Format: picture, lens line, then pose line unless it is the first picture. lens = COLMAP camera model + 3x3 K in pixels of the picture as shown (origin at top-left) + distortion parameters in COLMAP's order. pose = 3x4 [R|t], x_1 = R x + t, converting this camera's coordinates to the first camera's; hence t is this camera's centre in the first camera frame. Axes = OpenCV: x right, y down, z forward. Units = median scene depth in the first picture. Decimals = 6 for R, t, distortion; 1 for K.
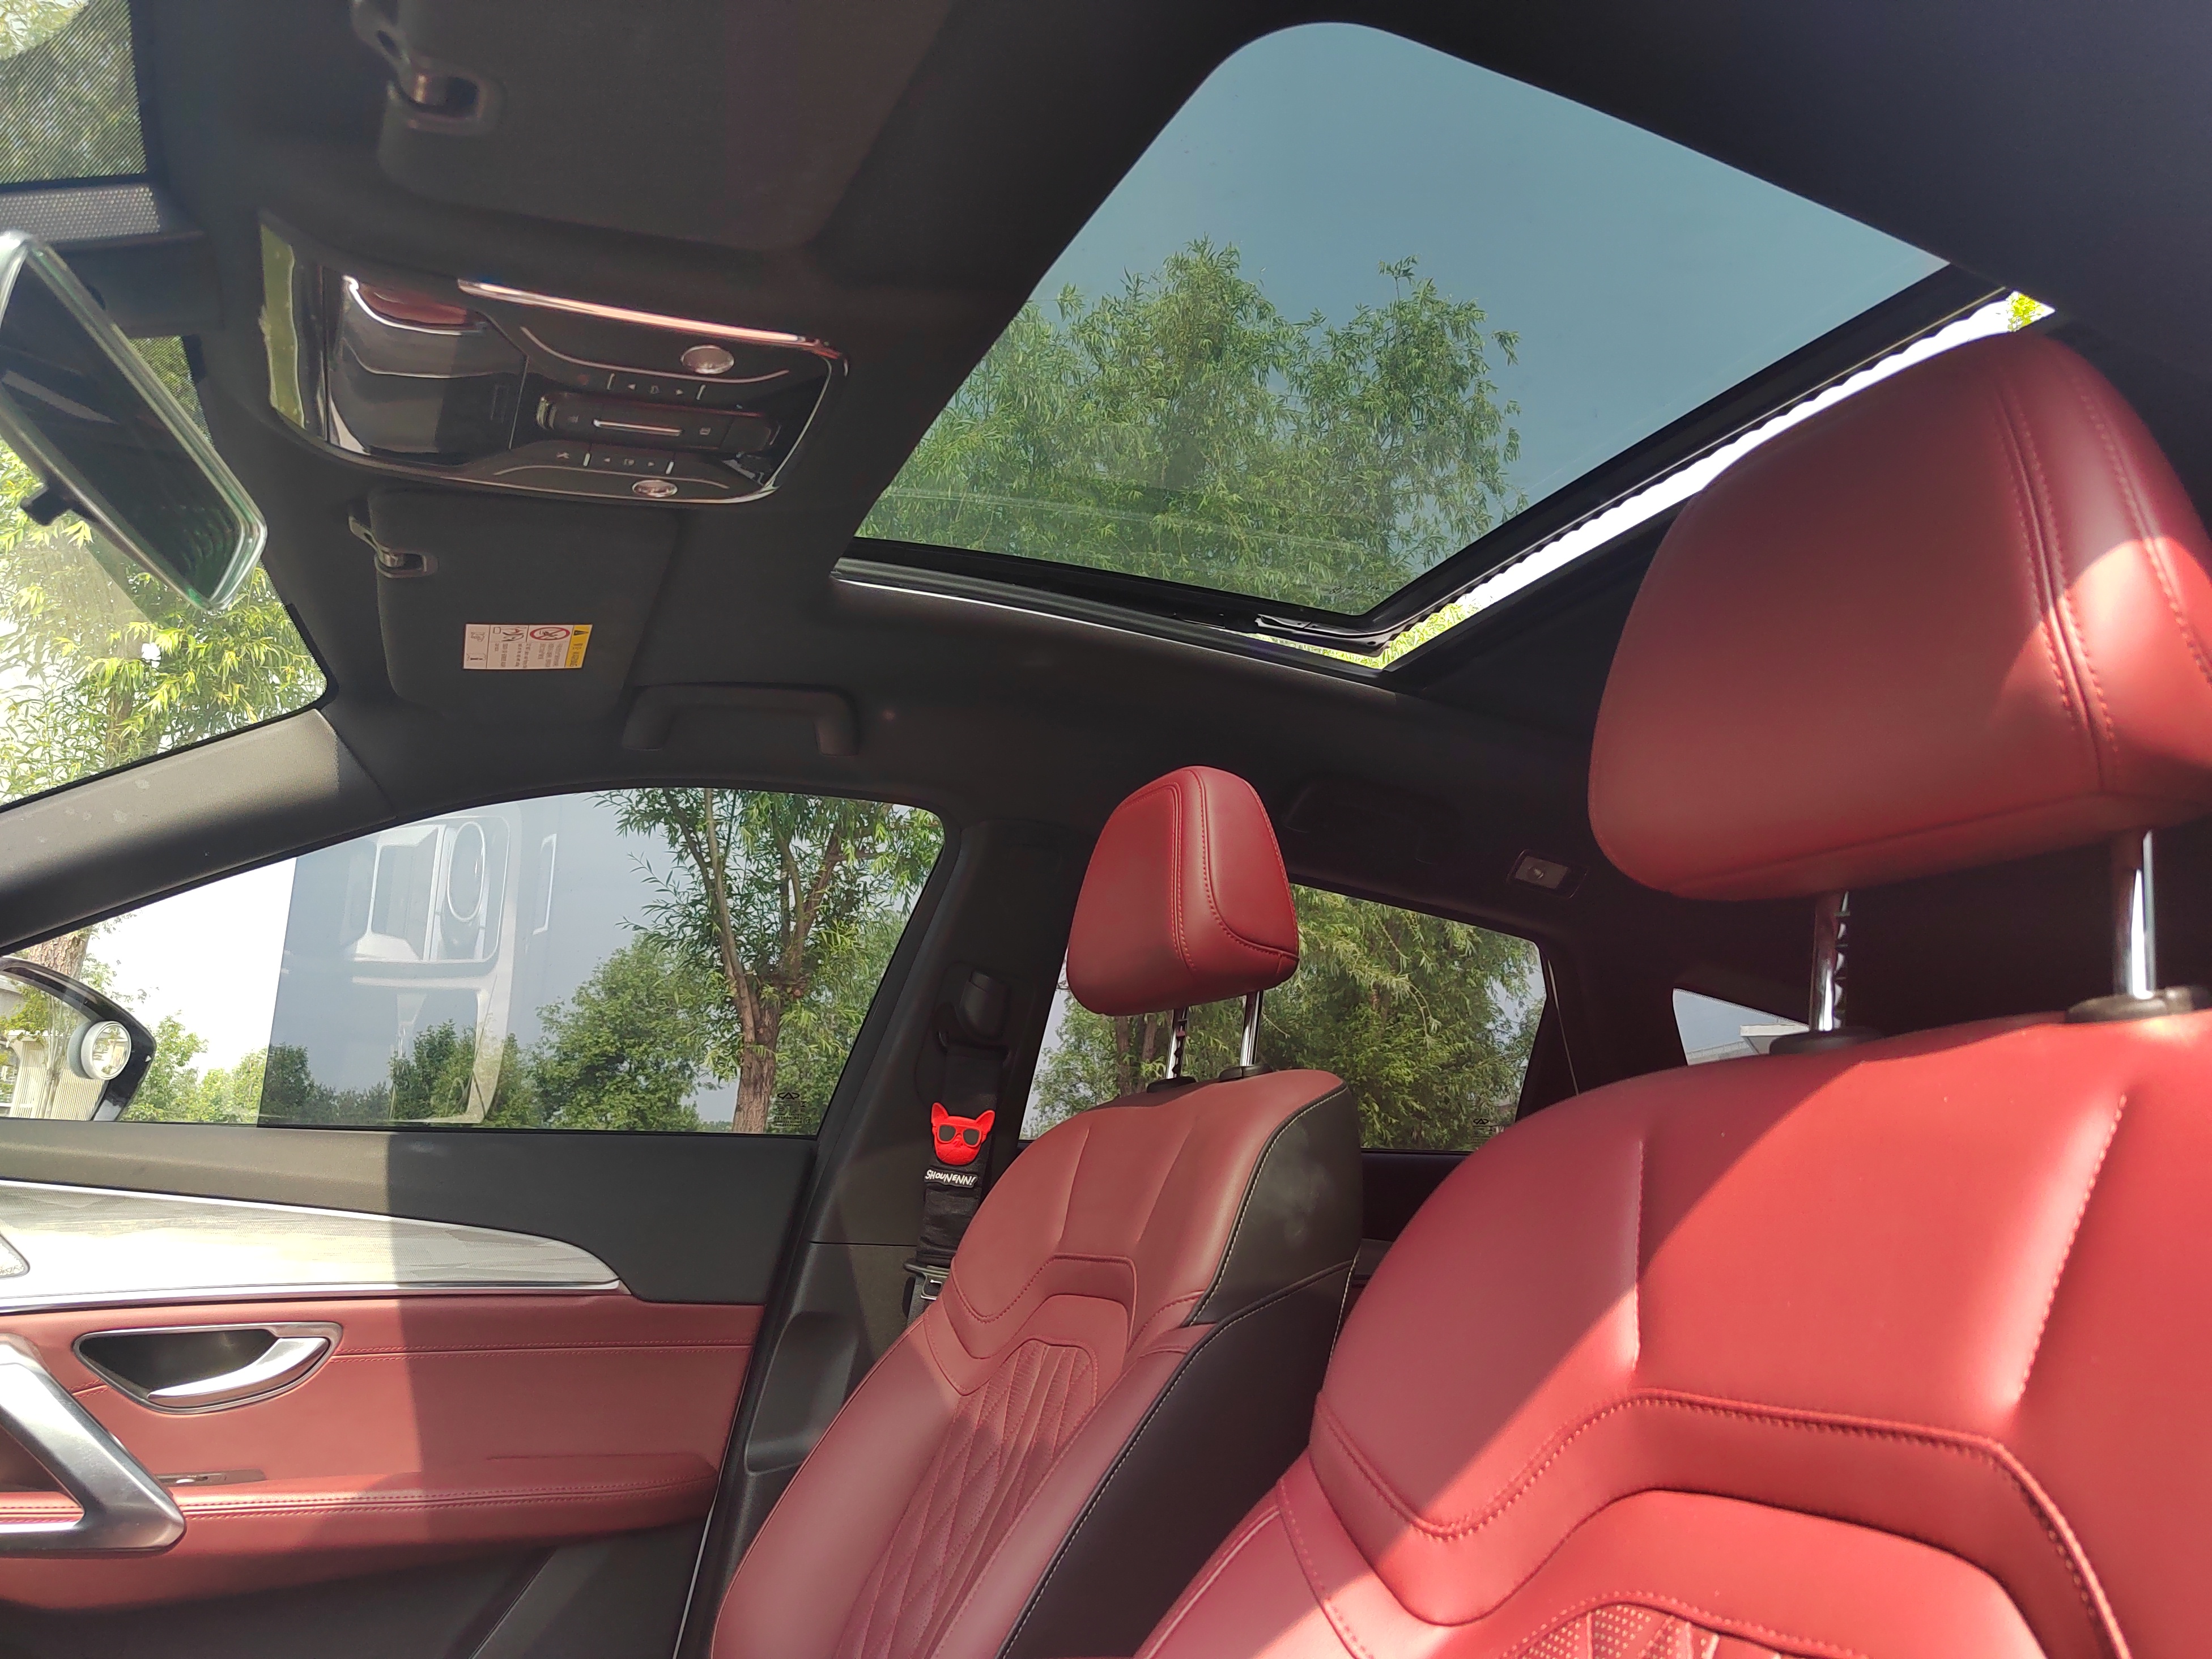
lens RADIAL K [[1463.3, 0, 1106.0], [0, 1463.3, 829.5], [0, 0, 1]] dist [-0.006271, -0.003722]
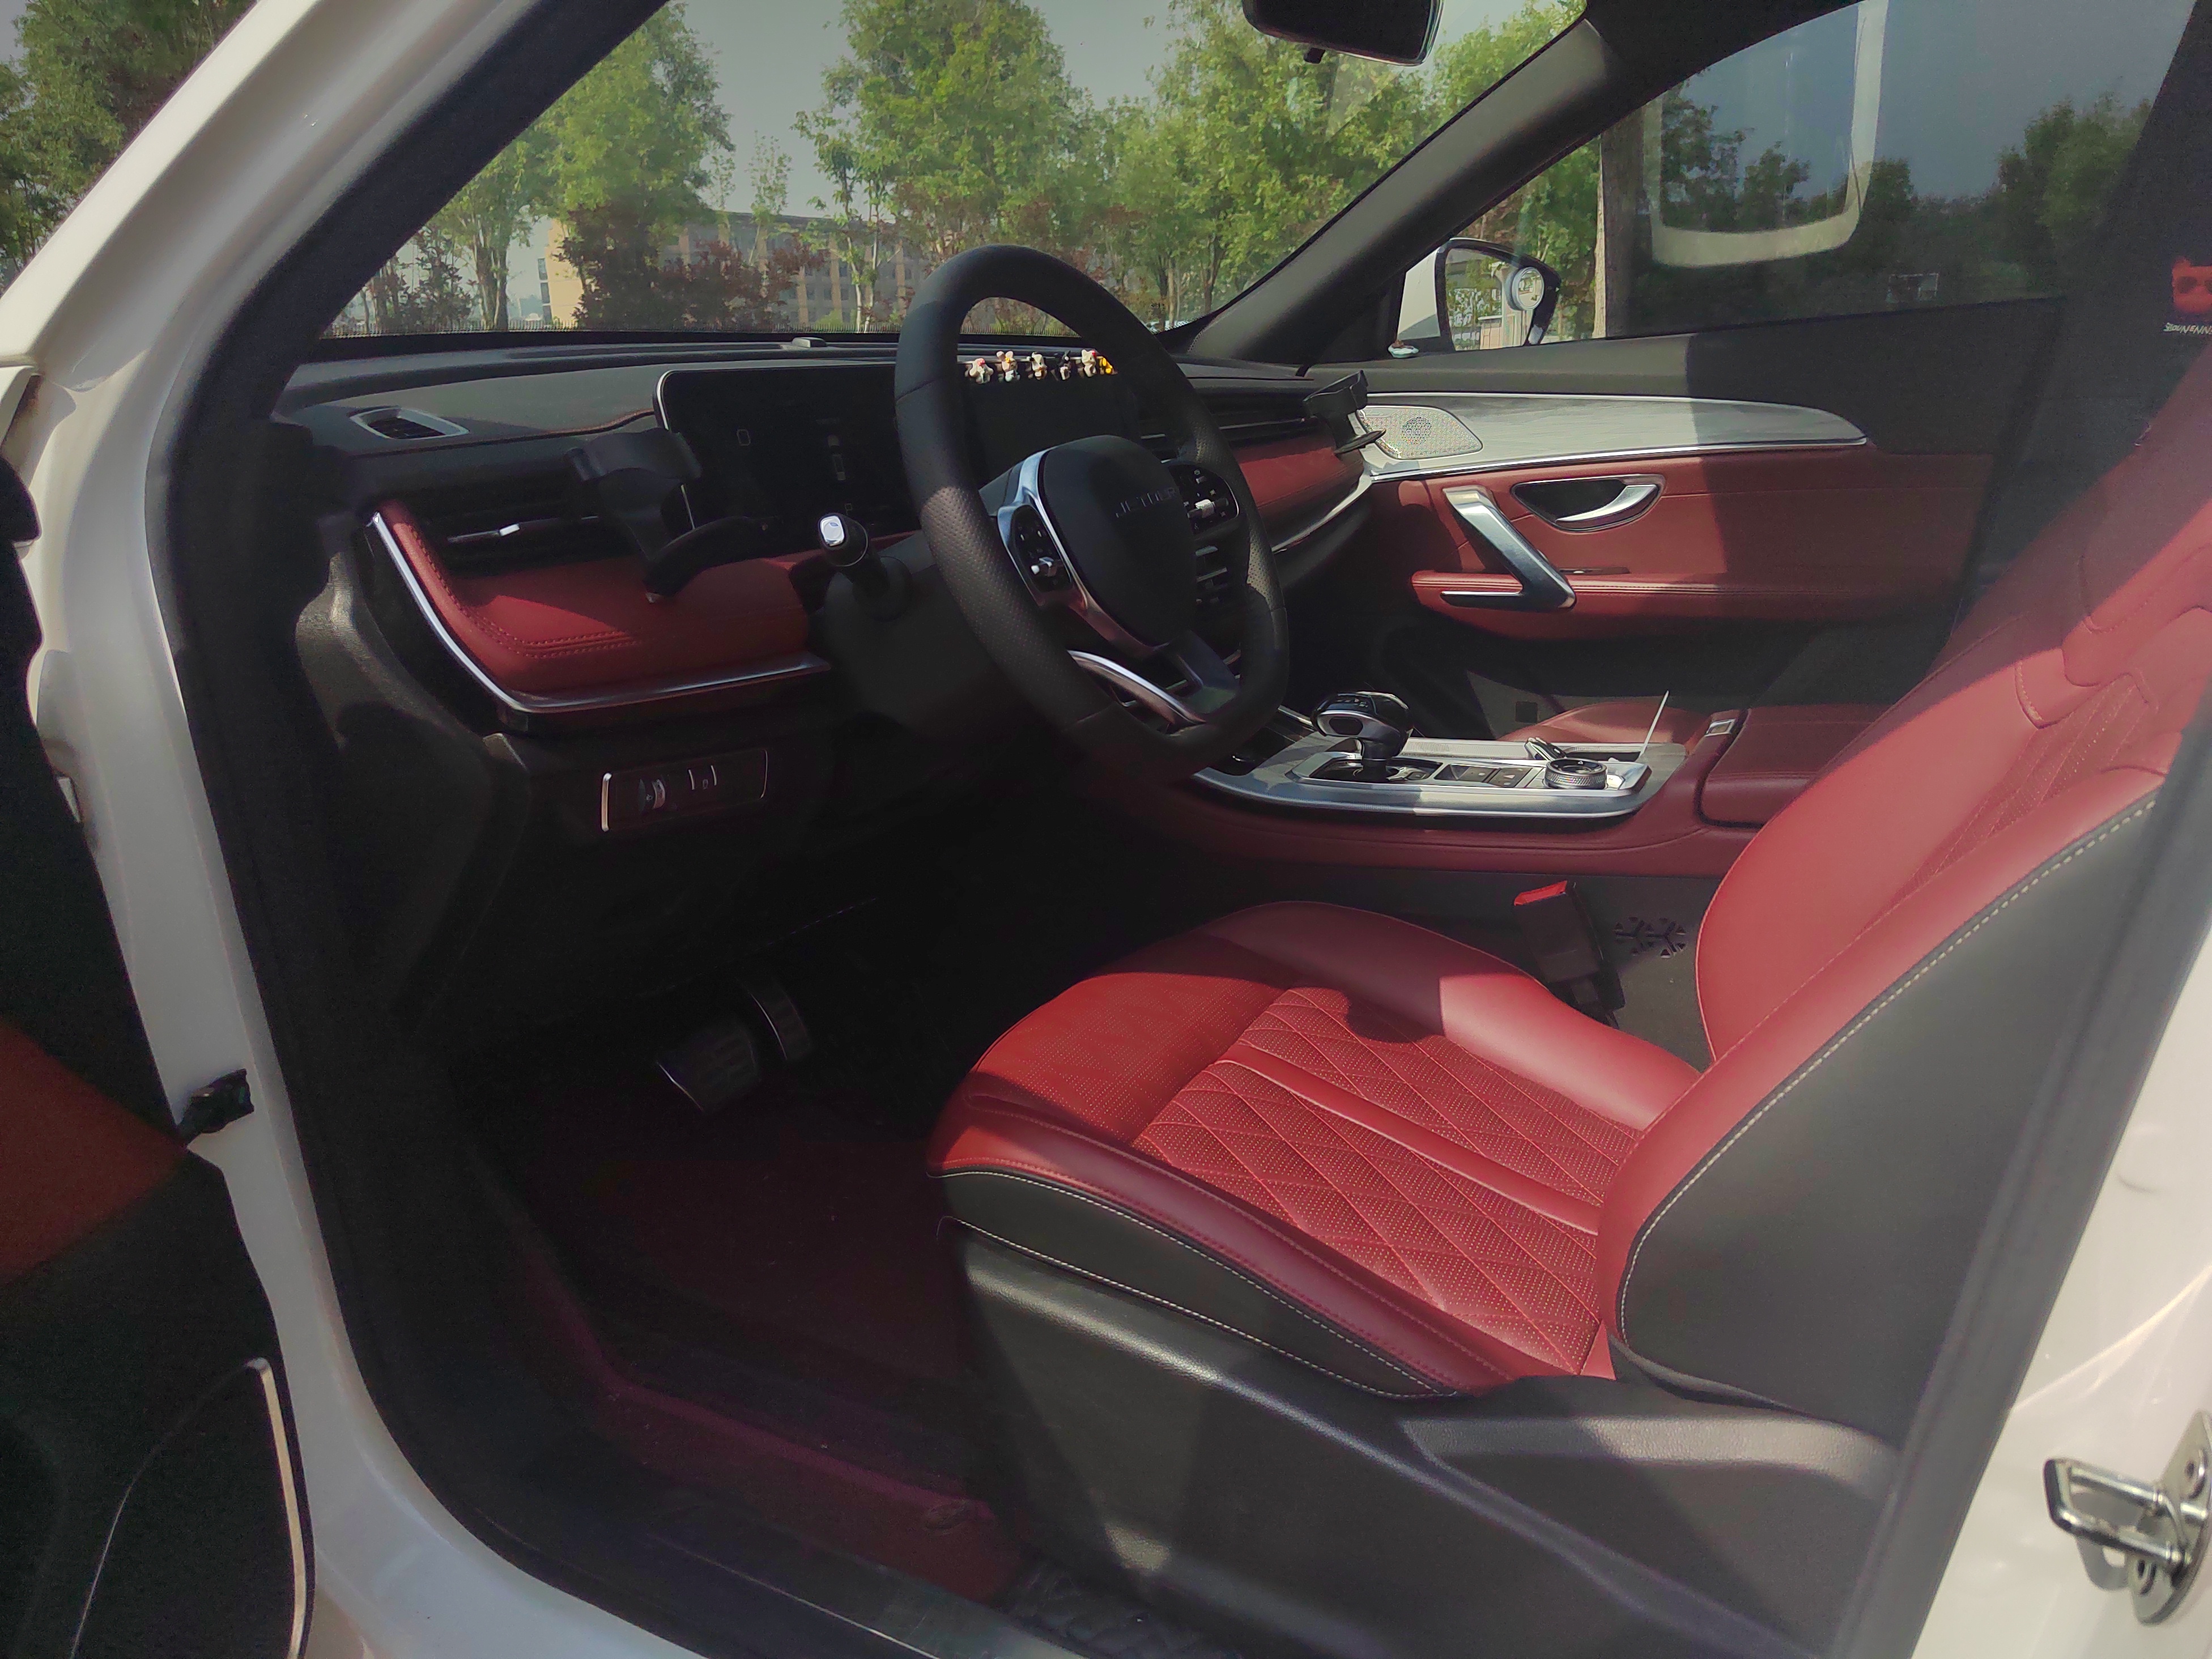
lens RADIAL K [[1463.3, 0, 1106.0], [0, 1463.3, 829.5], [0, 0, 1]] dist [-0.006271, -0.003722]
pose [[0.550557, 0.189915, -0.812908, 0.409905], [0.293070, 0.867827, 0.401232, -0.097349], [0.781663, -0.459140, 0.422129, -0.200885]]
